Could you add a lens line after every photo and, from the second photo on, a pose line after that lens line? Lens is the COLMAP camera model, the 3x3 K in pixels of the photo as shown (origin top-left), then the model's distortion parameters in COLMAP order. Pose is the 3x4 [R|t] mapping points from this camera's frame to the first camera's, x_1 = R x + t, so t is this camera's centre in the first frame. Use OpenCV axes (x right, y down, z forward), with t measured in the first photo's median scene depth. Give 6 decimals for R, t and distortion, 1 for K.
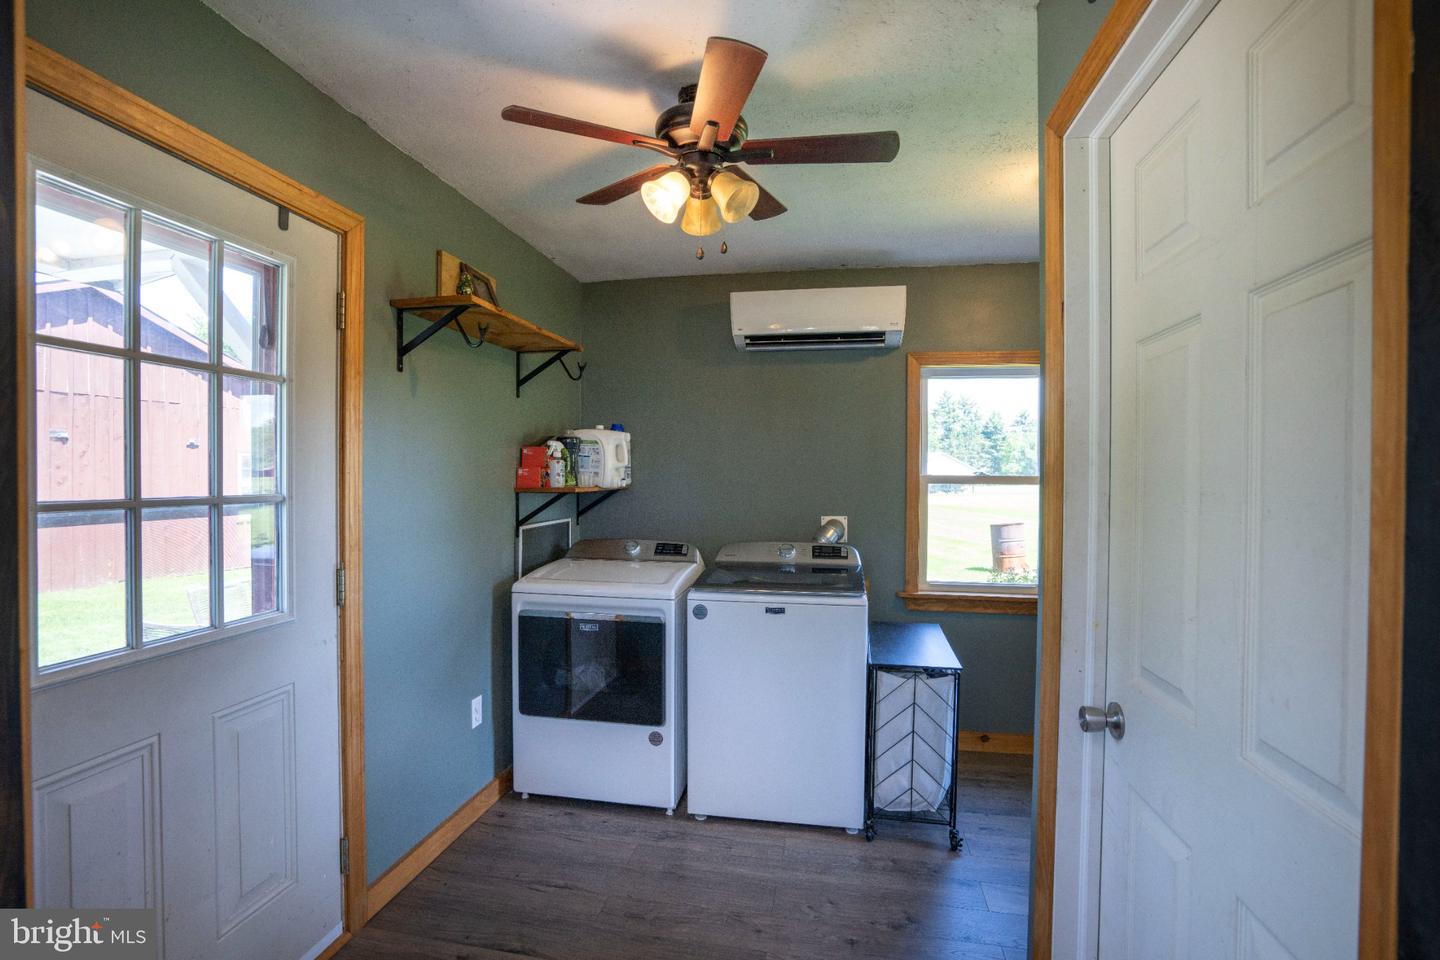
lens RADIAL K [[668.4, 0, 717.8], [0, 668.4, 479.3], [0, 0, 1]] dist [-0.044298, 0.010099]
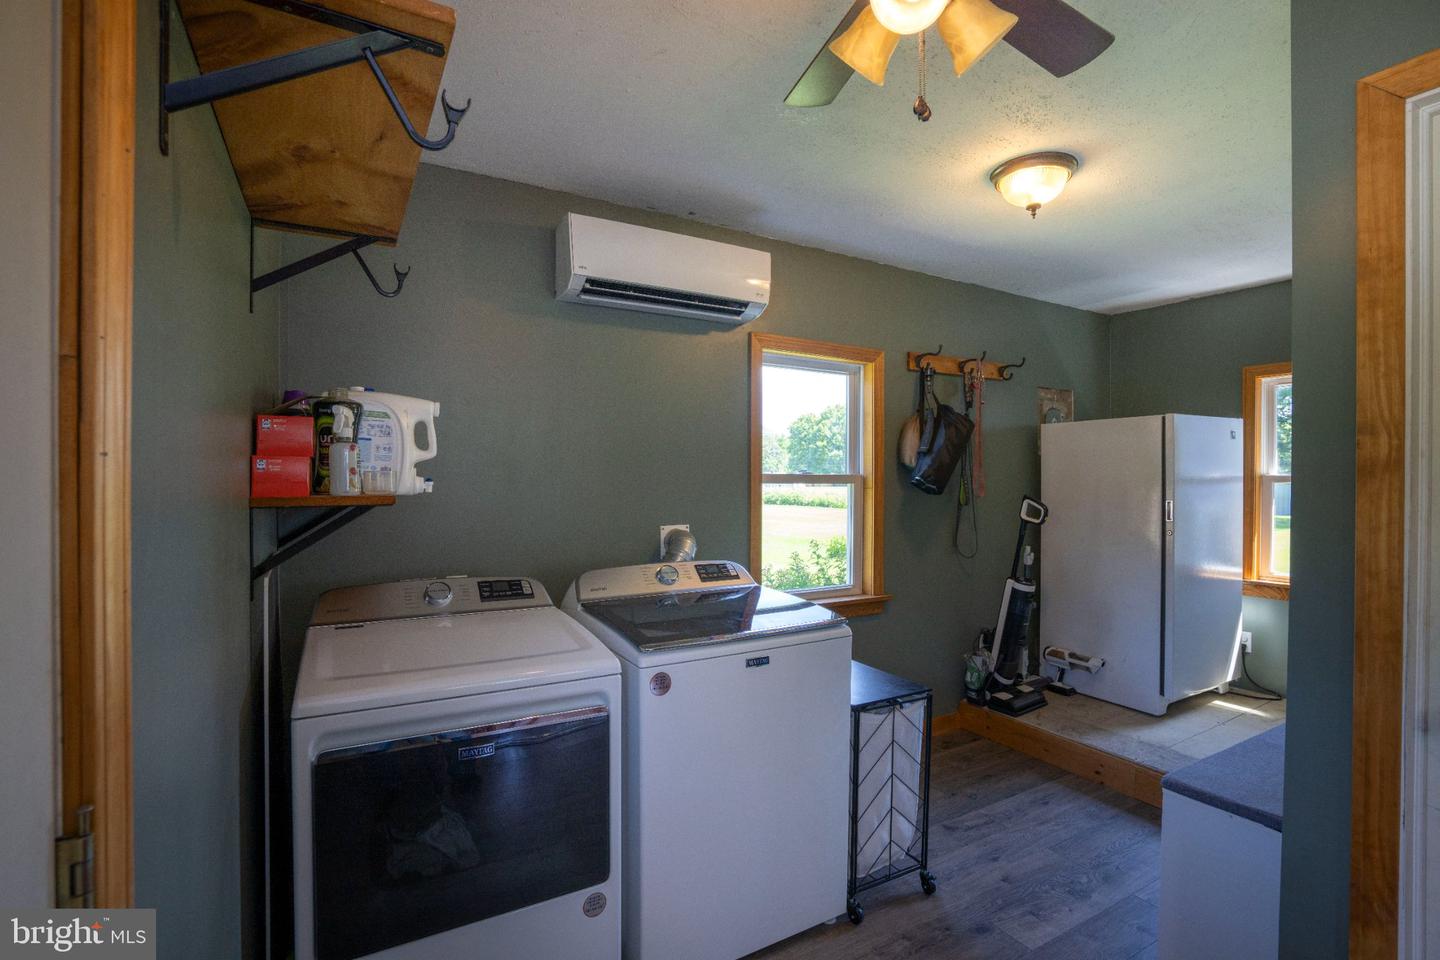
lens RADIAL K [[668.4, 0, 720.3], [0, 668.4, 480.5], [0, 0, 1]] dist [-0.044298, 0.010099]
pose [[0.760772, -0.007110, 0.648981, -0.380696], [0.007177, 0.999971, 0.002542, 0.000584], [-0.648980, 0.002724, 0.760801, 0.450965]]
